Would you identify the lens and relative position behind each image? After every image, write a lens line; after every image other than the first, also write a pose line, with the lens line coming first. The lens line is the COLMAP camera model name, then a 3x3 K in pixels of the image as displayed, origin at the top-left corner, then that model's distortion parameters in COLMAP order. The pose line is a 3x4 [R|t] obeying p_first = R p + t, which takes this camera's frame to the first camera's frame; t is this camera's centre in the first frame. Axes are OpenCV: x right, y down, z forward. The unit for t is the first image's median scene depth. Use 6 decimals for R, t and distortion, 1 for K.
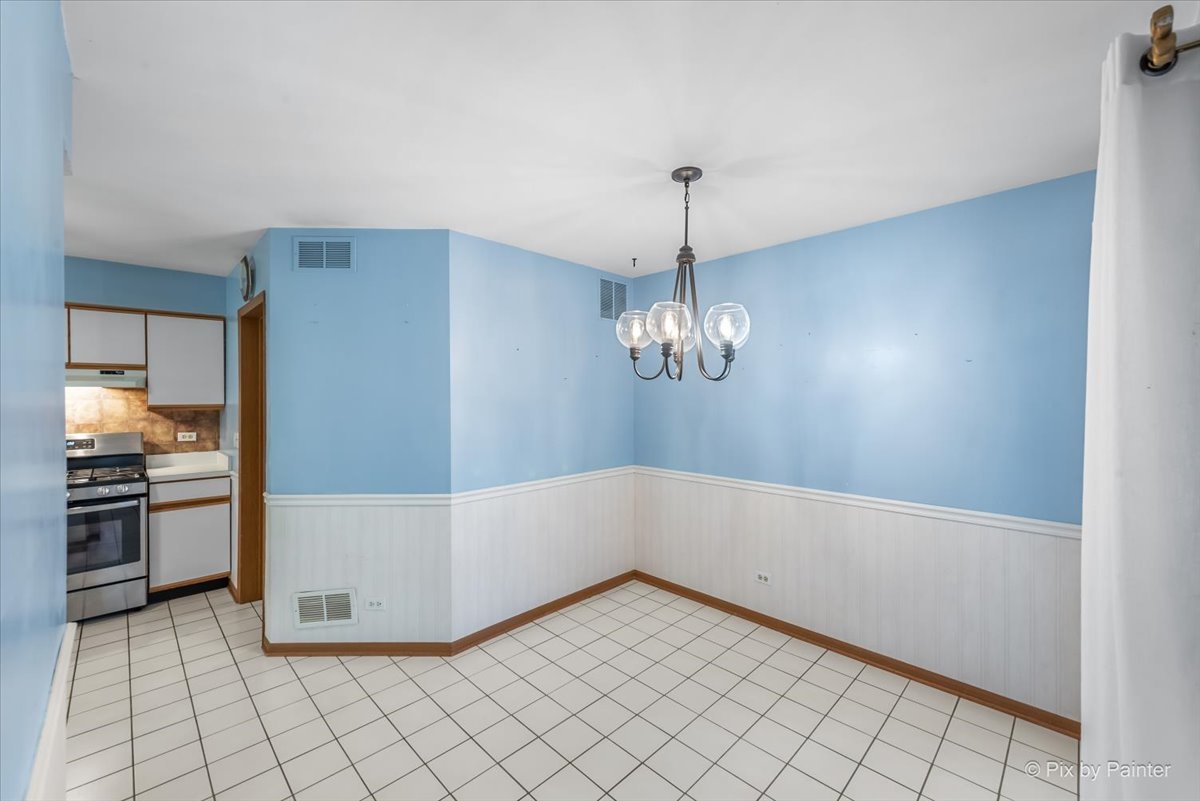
lens RADIAL K [[476.9, 0, 596.4], [0, 476.9, 403.6], [0, 0, 1]] dist [0.015237, -0.004462]
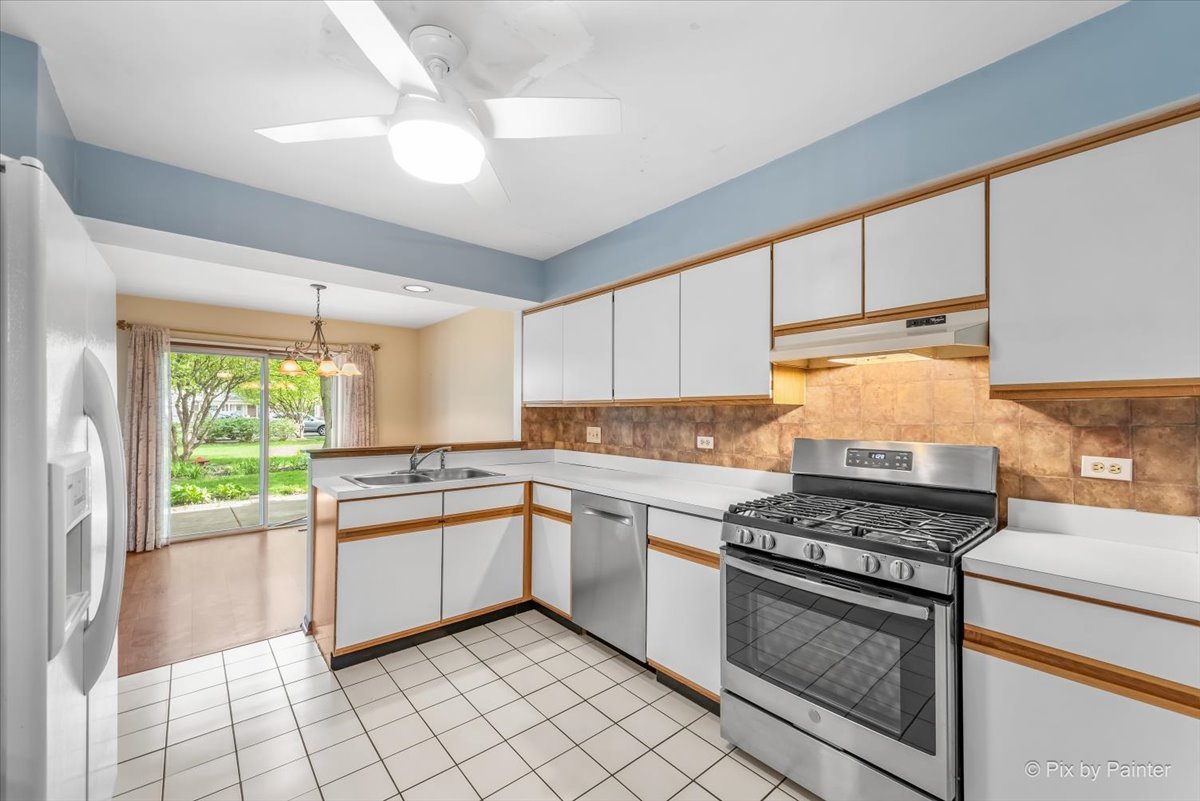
lens RADIAL K [[476.9, 0, 608.2], [0, 476.9, 407.6], [0, 0, 1]] dist [0.015237, -0.004462]
pose [[-0.070398, -0.013481, -0.997428, -0.465380], [-0.016826, 0.999782, -0.012325, 0.034343], [0.997377, 0.015915, -0.070610, 0.676976]]
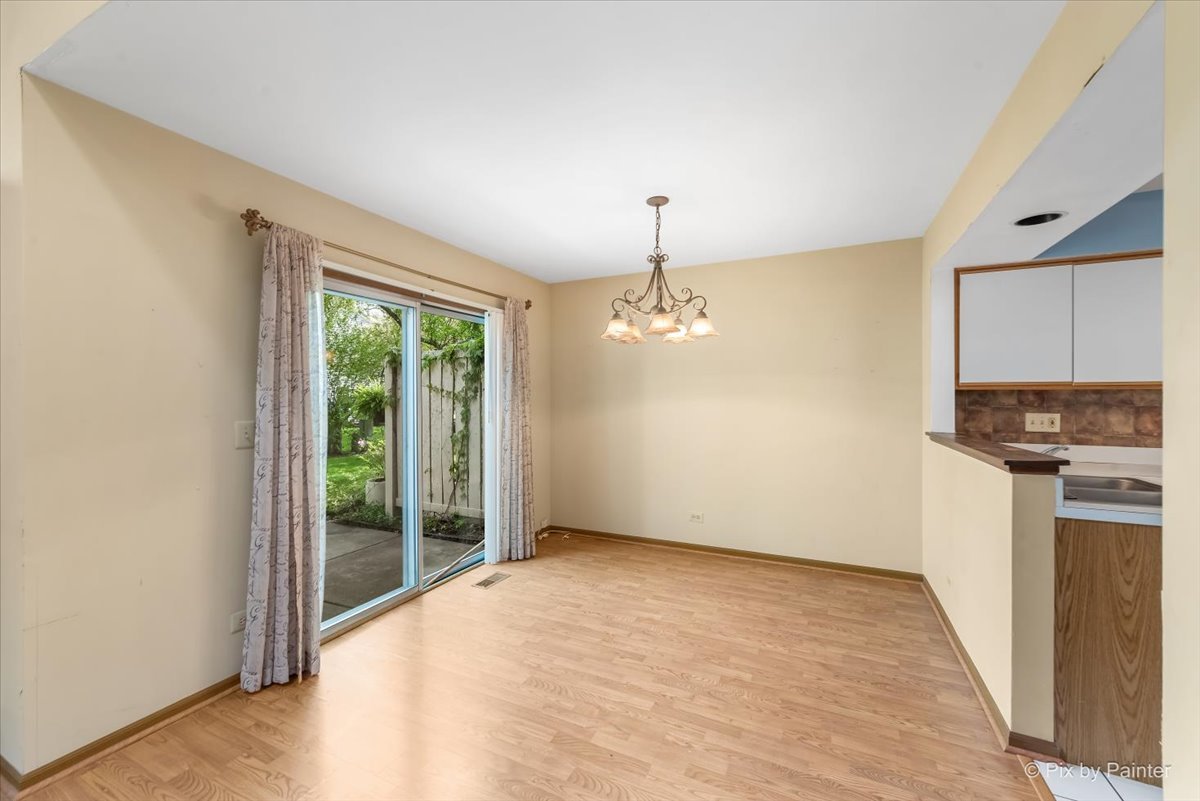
lens RADIAL K [[476.9, 0, 594.0], [0, 476.9, 396.5], [0, 0, 1]] dist [0.015237, -0.004462]
pose [[0.326361, -0.004505, -0.945234, -0.905161], [-0.008580, 0.999933, -0.007728, 0.046351], [0.945206, 0.010632, 0.326301, -0.444823]]
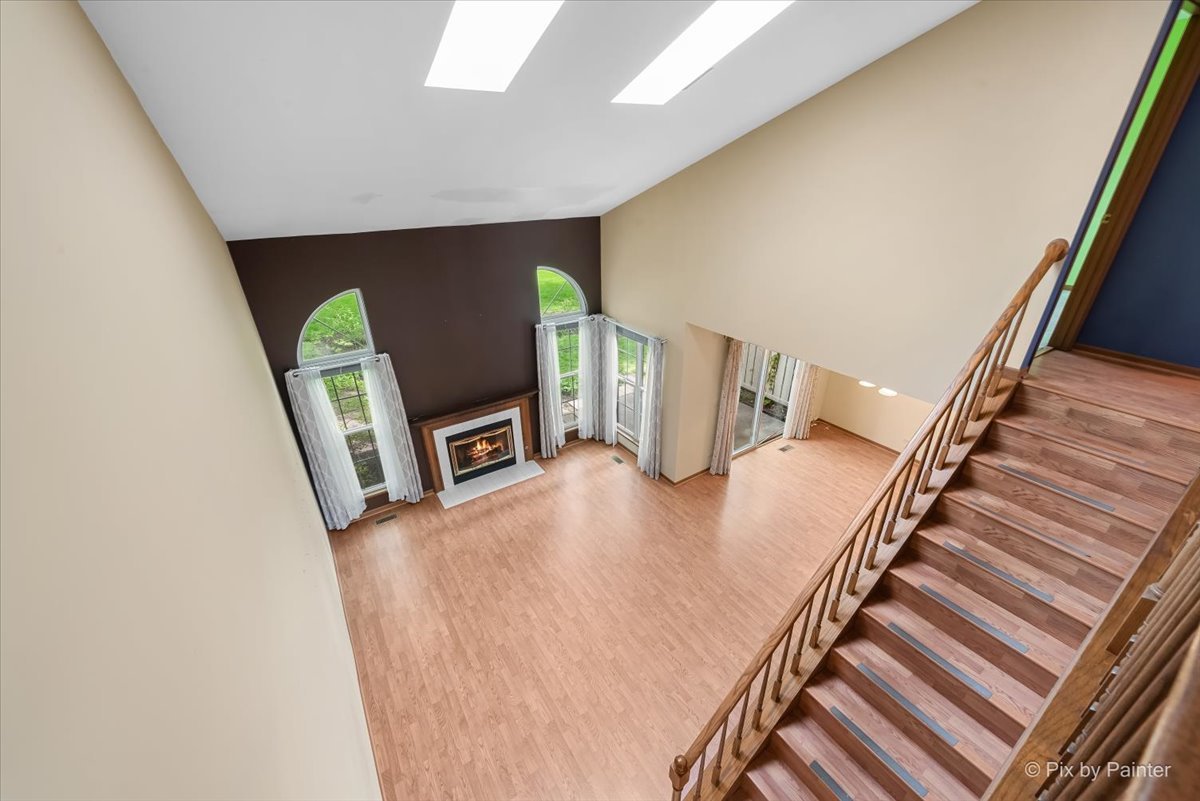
lens RADIAL K [[476.9, 0, 607.4], [0, 476.9, 395.2], [0, 0, 1]] dist [0.015237, -0.004462]
pose [[-0.188653, 0.428840, -0.883463, 0.065383], [-0.010268, 0.898706, 0.438431, -0.734801], [0.981990, 0.091783, -0.165140, -0.777052]]
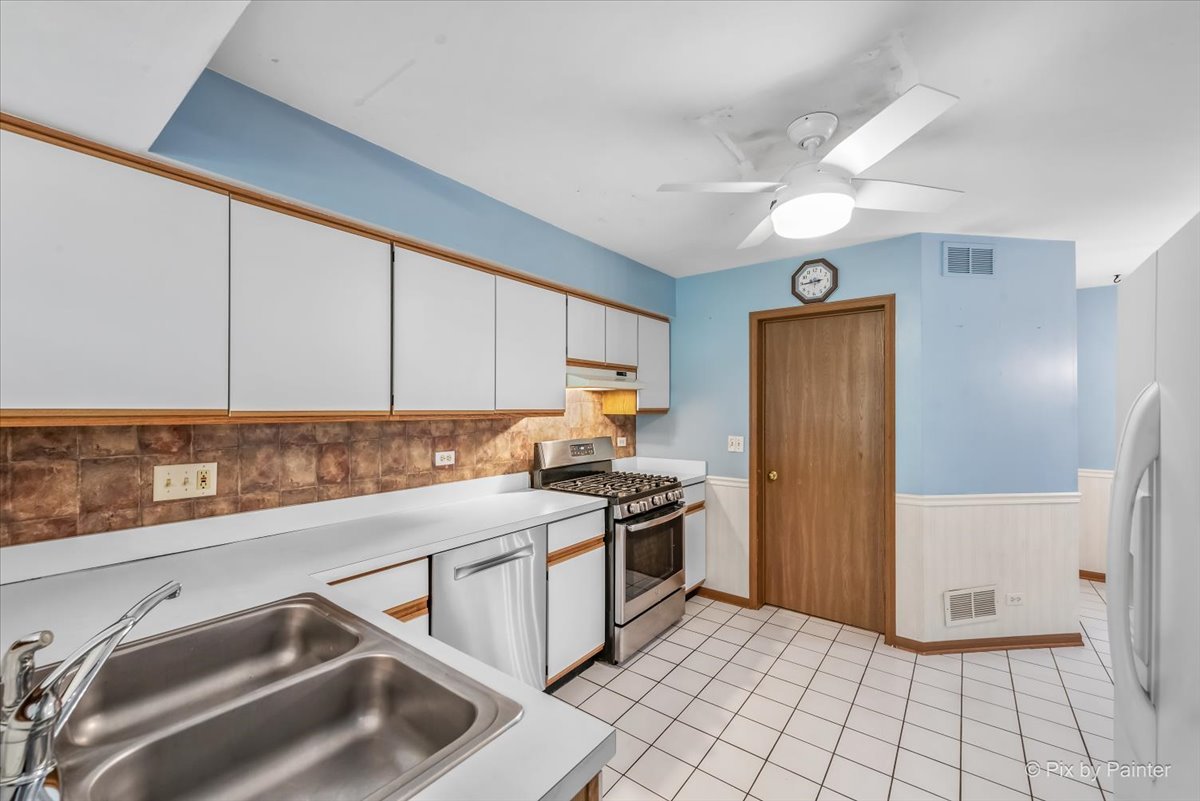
lens RADIAL K [[476.9, 0, 602.5], [0, 476.9, 407.7], [0, 0, 1]] dist [0.015237, -0.004462]
pose [[0.990621, 0.002479, 0.136615, -1.116495], [-0.000830, 0.999926, -0.012123, 0.013523], [-0.136635, 0.011896, 0.990550, 0.065260]]
